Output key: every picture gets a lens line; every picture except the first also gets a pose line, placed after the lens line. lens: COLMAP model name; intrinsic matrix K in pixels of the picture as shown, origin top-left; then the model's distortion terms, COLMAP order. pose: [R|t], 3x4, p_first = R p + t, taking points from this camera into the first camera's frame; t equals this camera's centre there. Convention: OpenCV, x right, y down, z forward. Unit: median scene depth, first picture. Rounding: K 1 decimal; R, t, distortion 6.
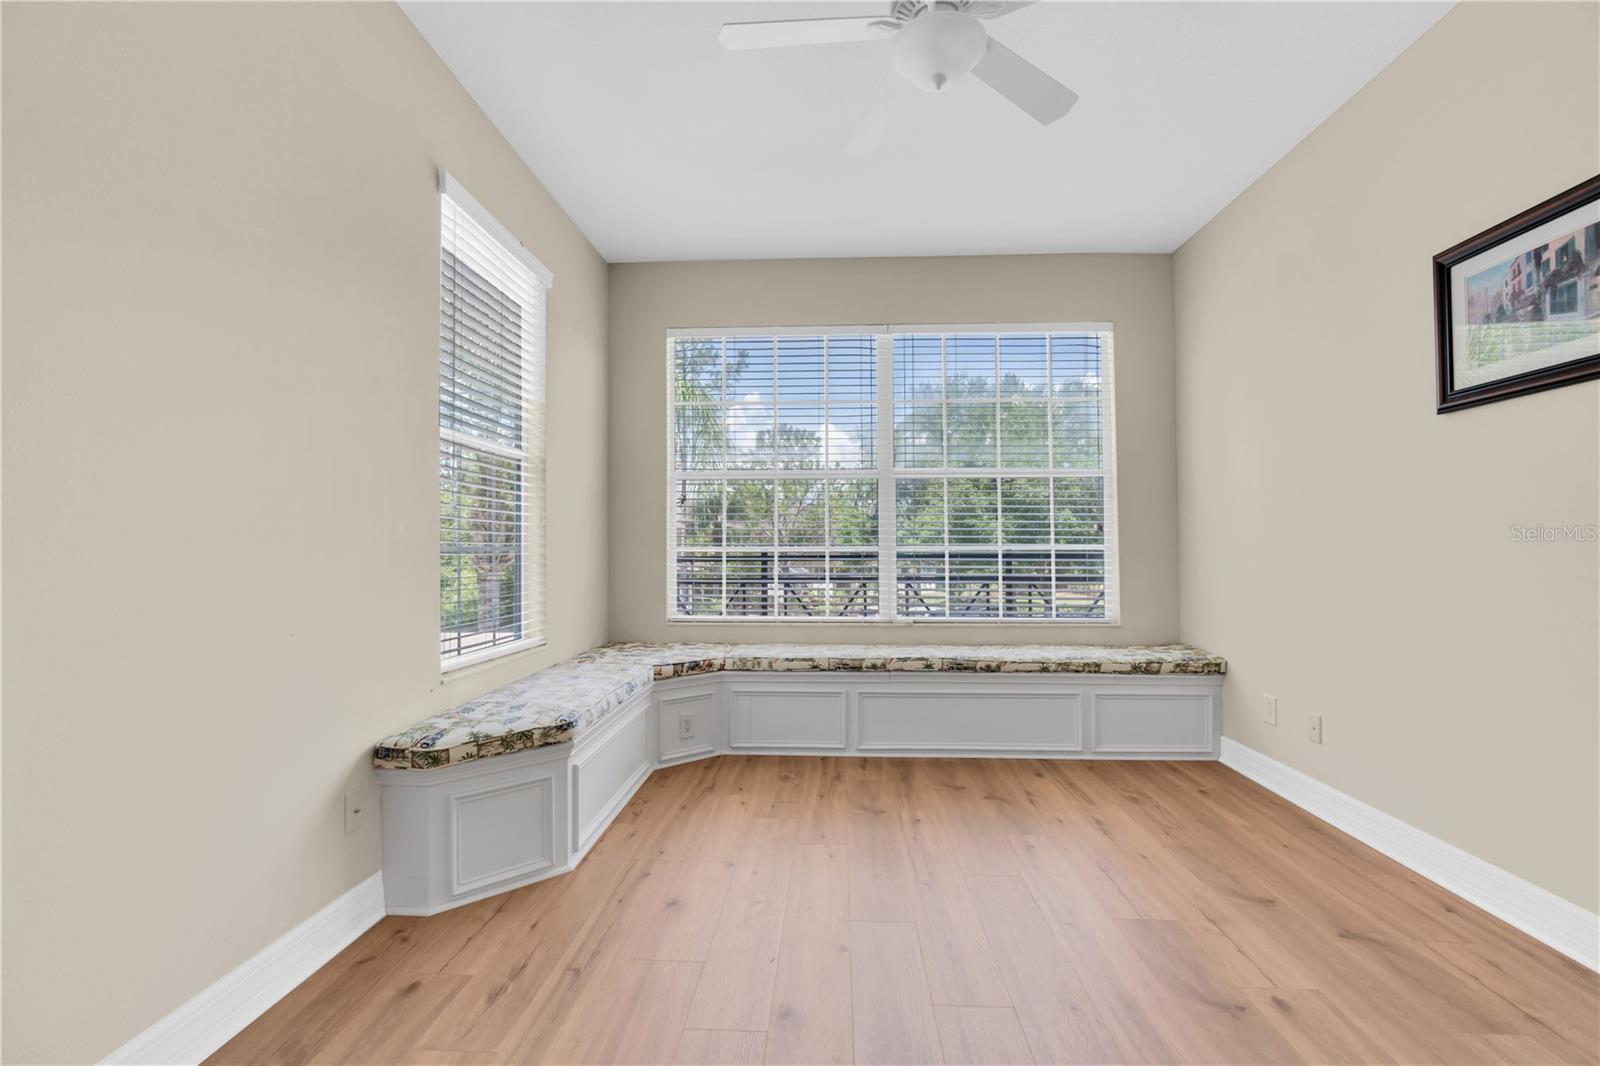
lens RADIAL K [[719.4, 0, 805.7], [0, 719.4, 528.5], [0, 0, 1]] dist [-0.005847, -0.000202]
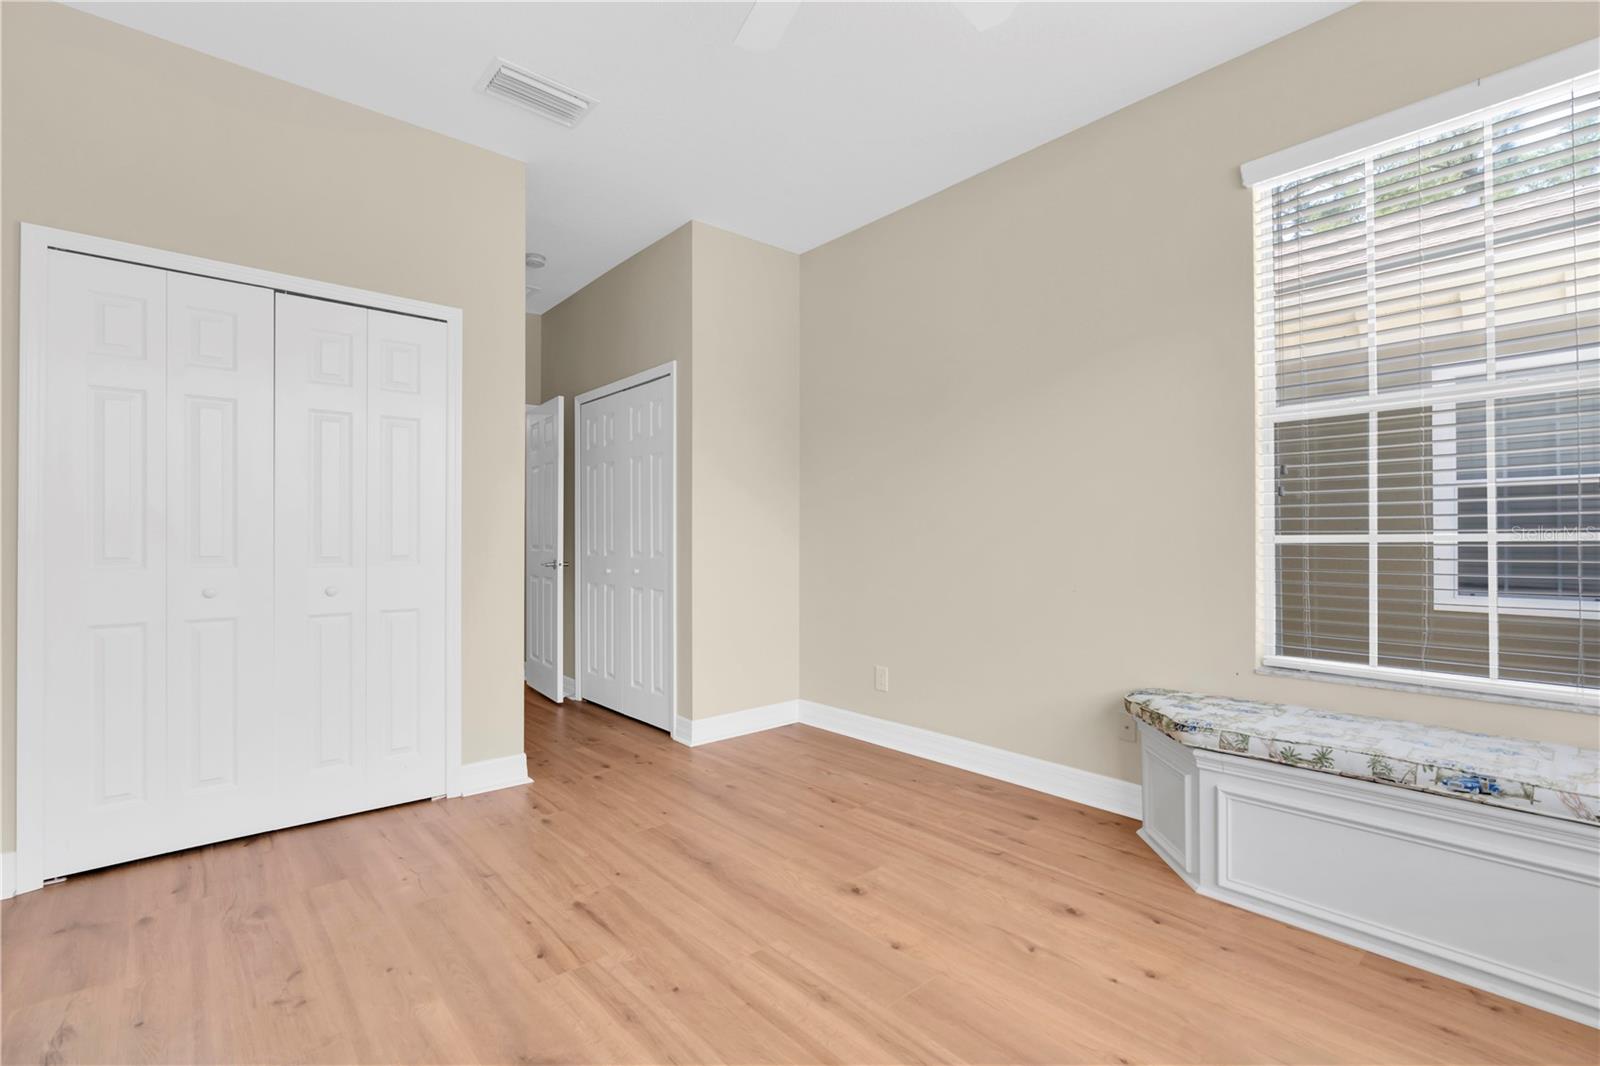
lens RADIAL K [[719.4, 0, 803.6], [0, 719.4, 536.6], [0, 0, 1]] dist [-0.005847, -0.000202]
pose [[-0.691664, 0.002135, -0.722216, 0.854857], [0.006922, 0.999969, -0.003673, 0.029666], [0.722186, -0.007540, -0.691657, 1.604756]]
